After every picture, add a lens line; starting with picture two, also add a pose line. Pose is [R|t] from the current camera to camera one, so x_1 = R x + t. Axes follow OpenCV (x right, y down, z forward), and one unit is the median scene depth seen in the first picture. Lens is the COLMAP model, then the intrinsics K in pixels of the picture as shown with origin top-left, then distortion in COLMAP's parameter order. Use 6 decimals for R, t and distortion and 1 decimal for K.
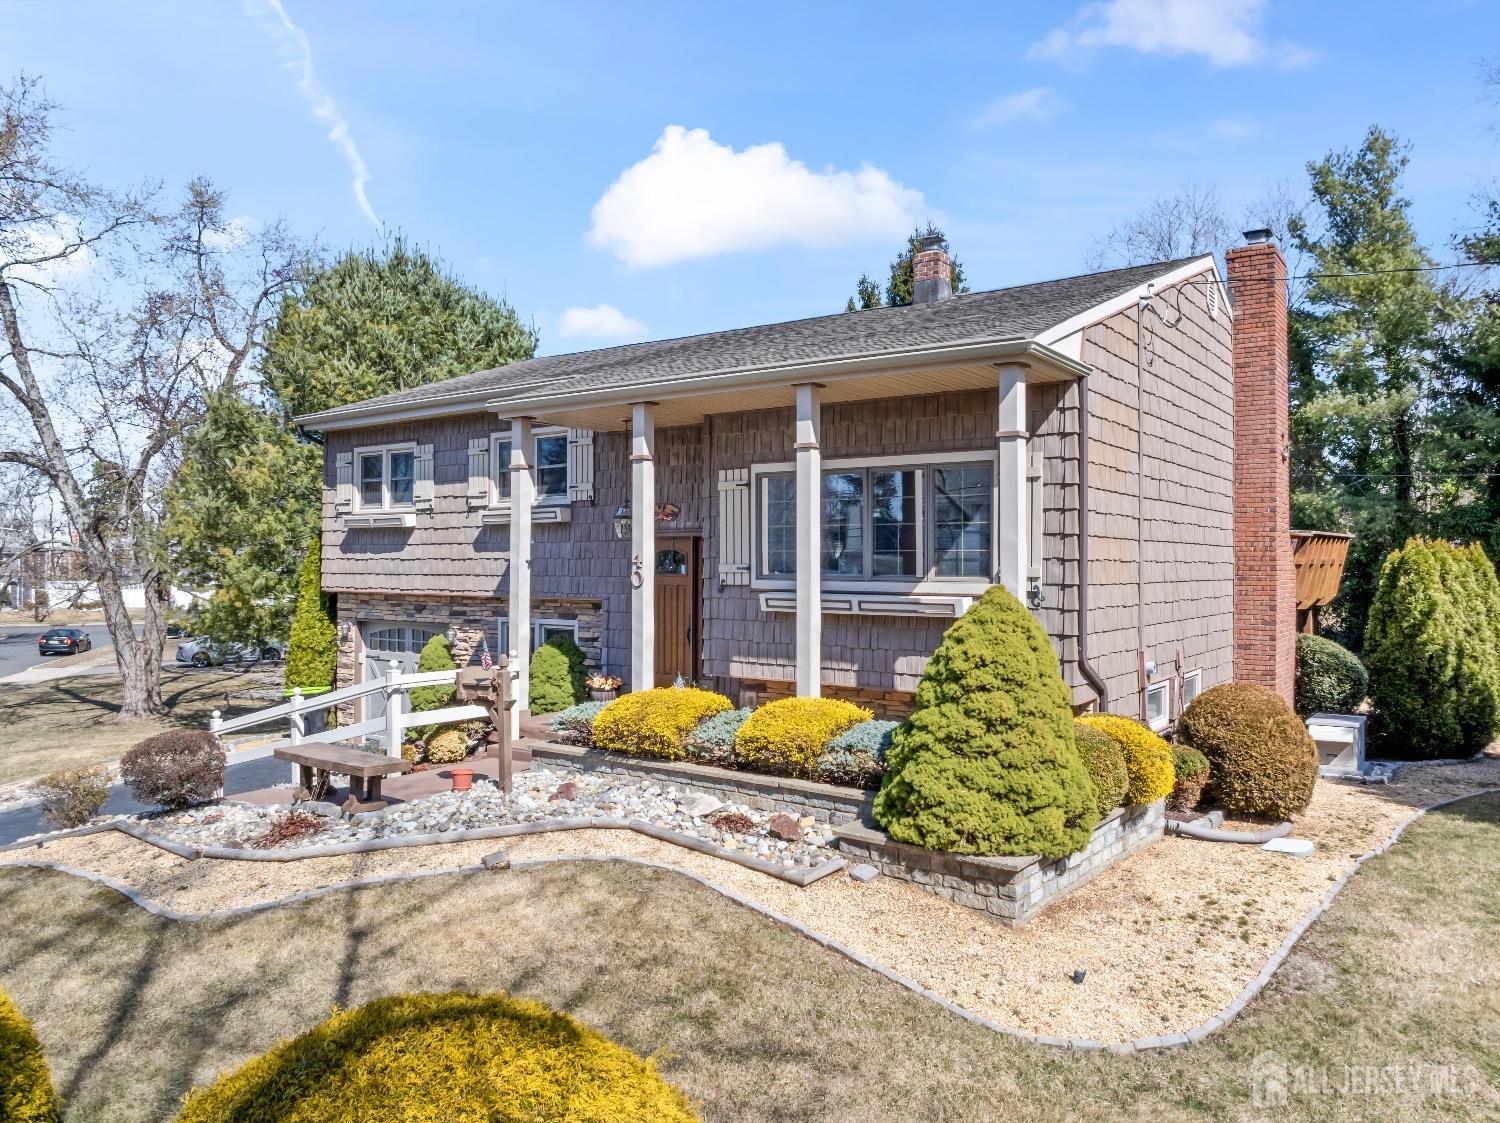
lens RADIAL K [[1062.6, 0, 755.6], [0, 1062.6, 566.0], [0, 0, 1]] dist [-0.049470, 0.020510]
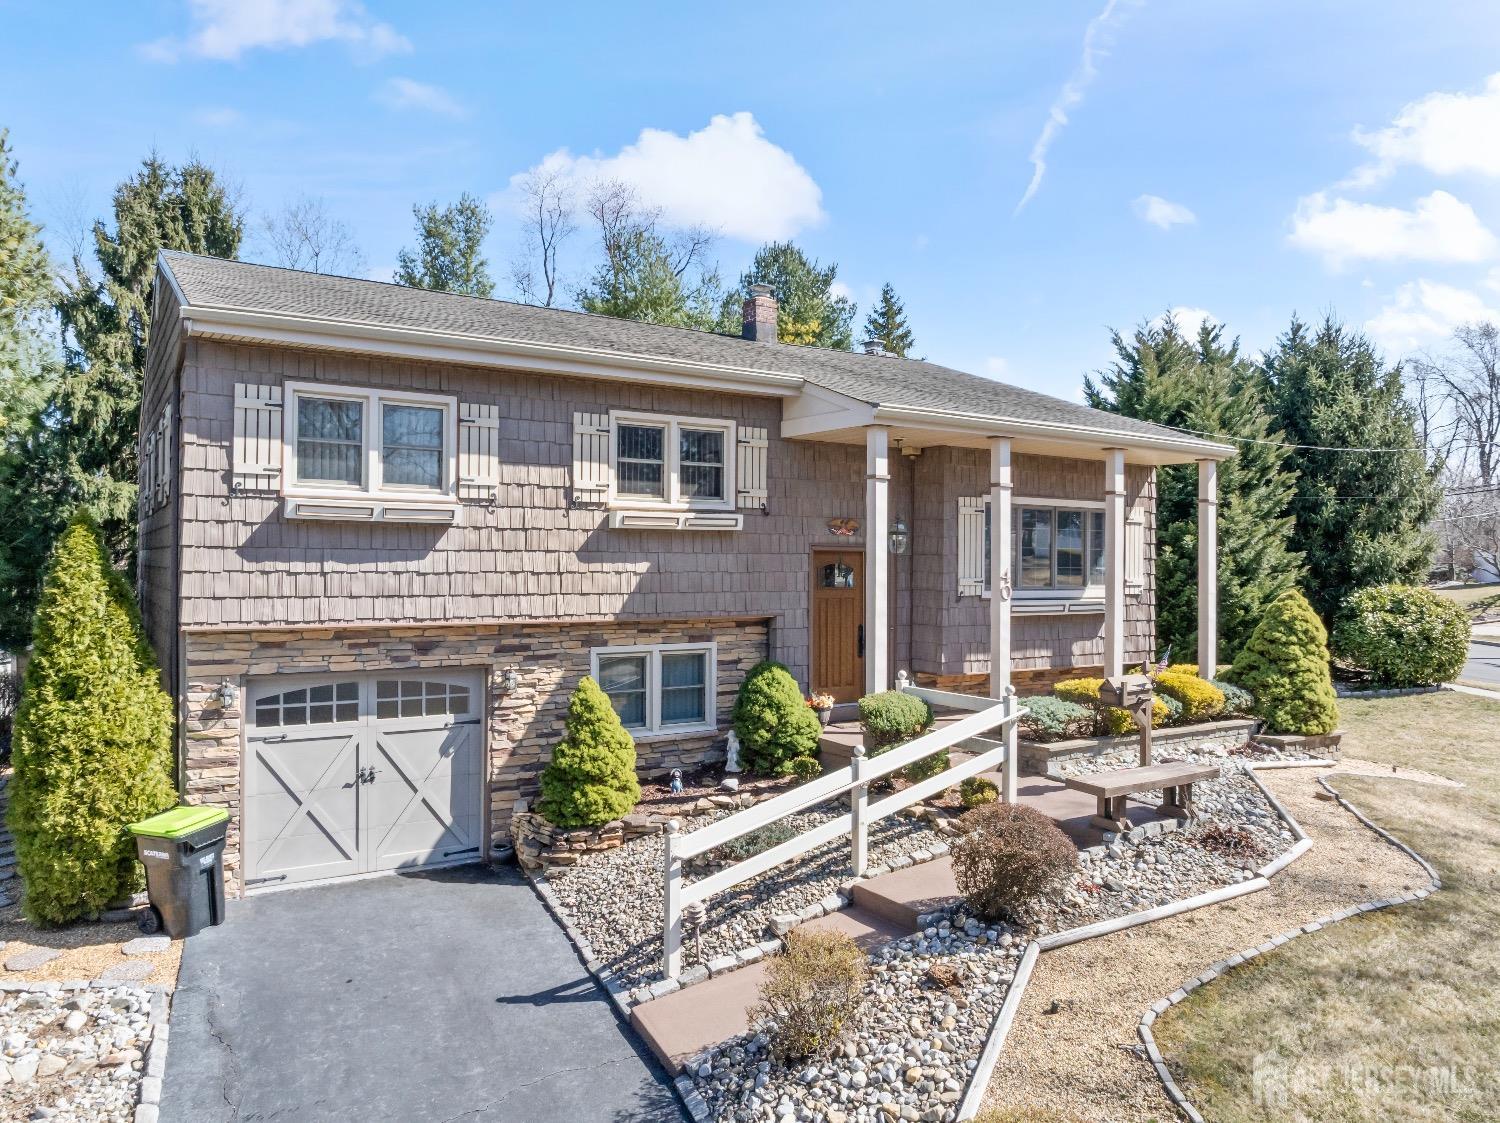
lens RADIAL K [[1062.6, 0, 753.6], [0, 1062.6, 546.2], [0, 0, 1]] dist [-0.049470, 0.020510]
pose [[0.363666, 0.016562, 0.931382, -0.920677], [-0.002848, 0.999857, -0.016668, -0.012875], [-0.931525, 0.003409, 0.363661, 0.611741]]
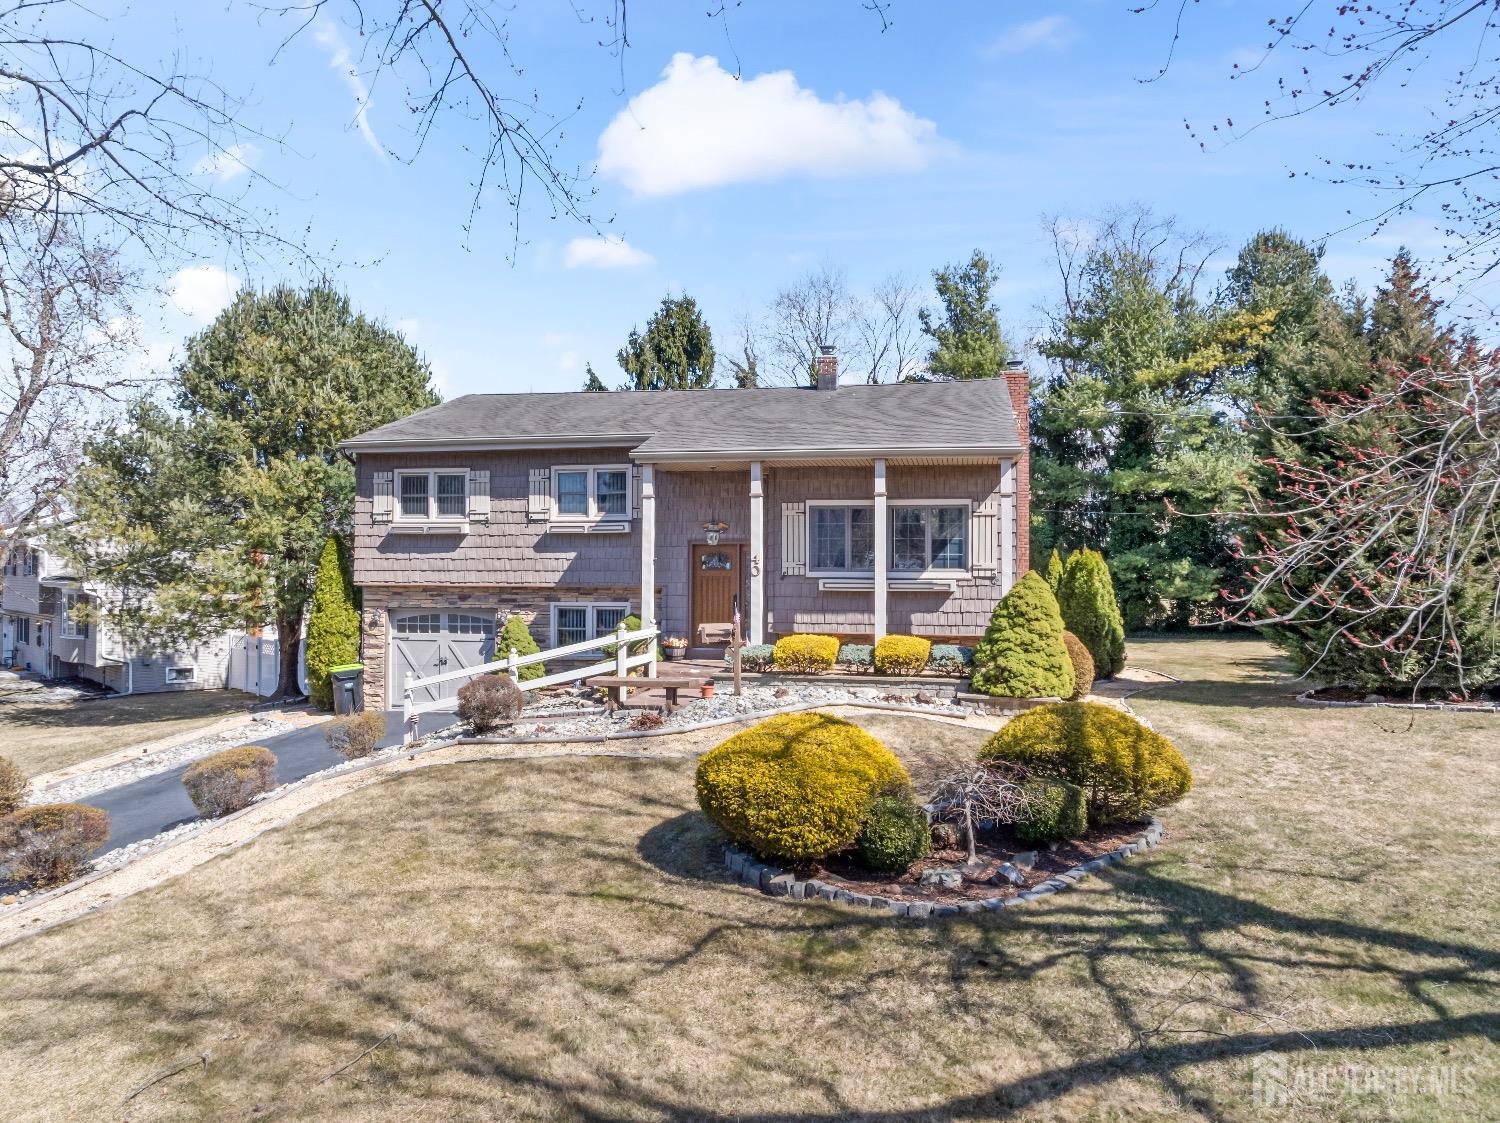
lens RADIAL K [[1062.6, 0, 750.6], [0, 1062.6, 554.7], [0, 0, 1]] dist [-0.049470, 0.020510]
pose [[0.913244, 0.007758, 0.407339, -0.561218], [-0.000479, 0.999838, -0.017967, 0.012406], [-0.407413, 0.016213, 0.913100, -0.333109]]
